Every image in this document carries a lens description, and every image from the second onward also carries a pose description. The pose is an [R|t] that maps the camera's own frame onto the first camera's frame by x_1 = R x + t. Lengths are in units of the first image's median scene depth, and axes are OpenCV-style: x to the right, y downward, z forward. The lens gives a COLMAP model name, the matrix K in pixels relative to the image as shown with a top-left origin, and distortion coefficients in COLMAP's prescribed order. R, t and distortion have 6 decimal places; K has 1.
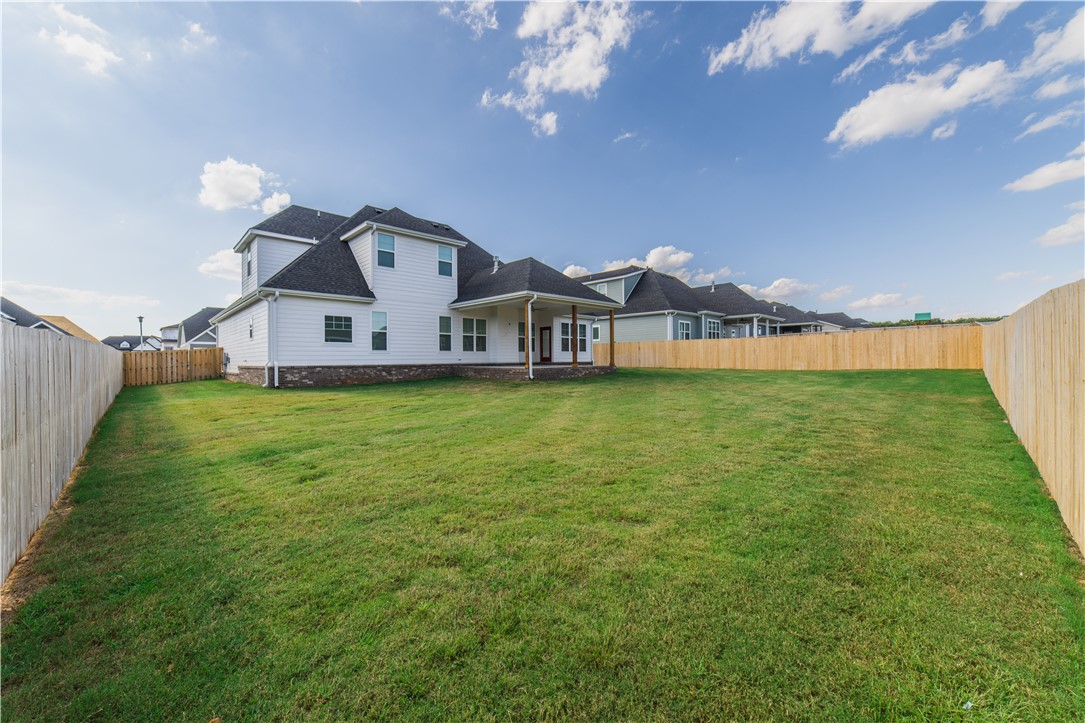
lens RADIAL K [[424.8, 0, 542.5], [0, 424.8, 361.5], [0, 0, 1]] dist [0.000631, 0.000119]
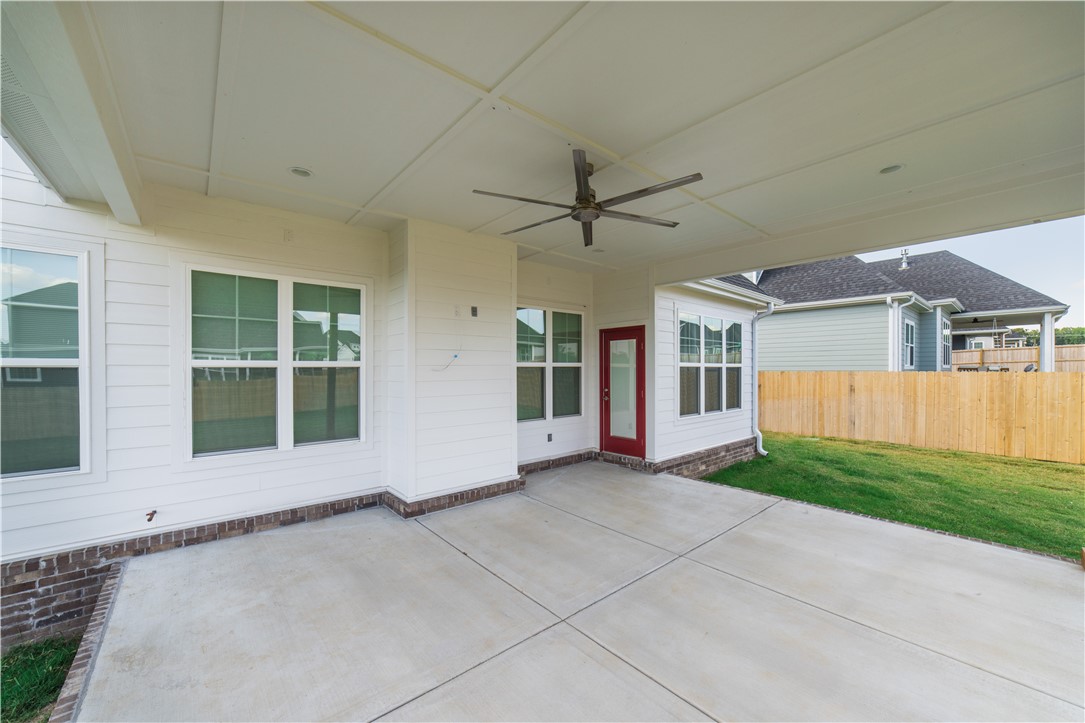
lens RADIAL K [[409.7, 0, 540.4], [0, 409.7, 372.7], [0, 0, 1]] dist [-0.036161, 0.000060]
pose [[0.997105, 0.007083, -0.075700, -0.027841], [-0.006700, 0.999963, 0.005304, -0.059533], [0.075735, -0.004782, 0.997117, 0.821253]]
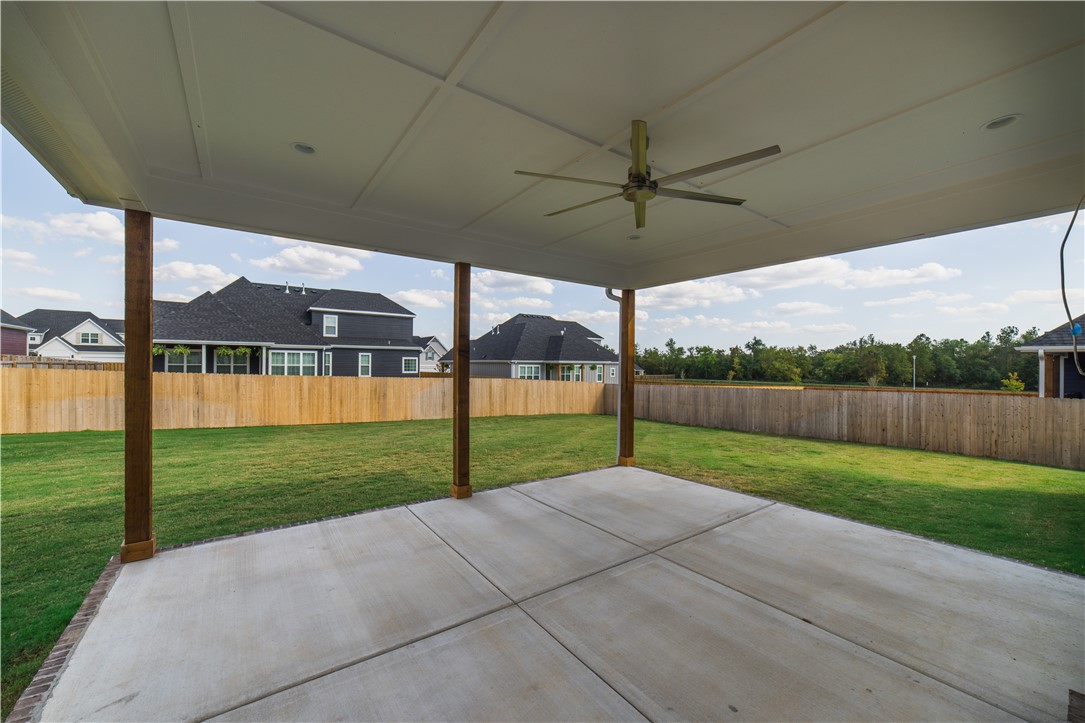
lens RADIAL K [[424.8, 0, 542.5], [0, 424.8, 361.5], [0, 0, 1]] dist [0.000631, 0.000119]
pose [[-0.987852, 0.003368, 0.155364, -0.013470], [0.002506, 0.999980, -0.005742, -0.061353], [-0.155380, -0.005283, -0.987841, 1.109341]]
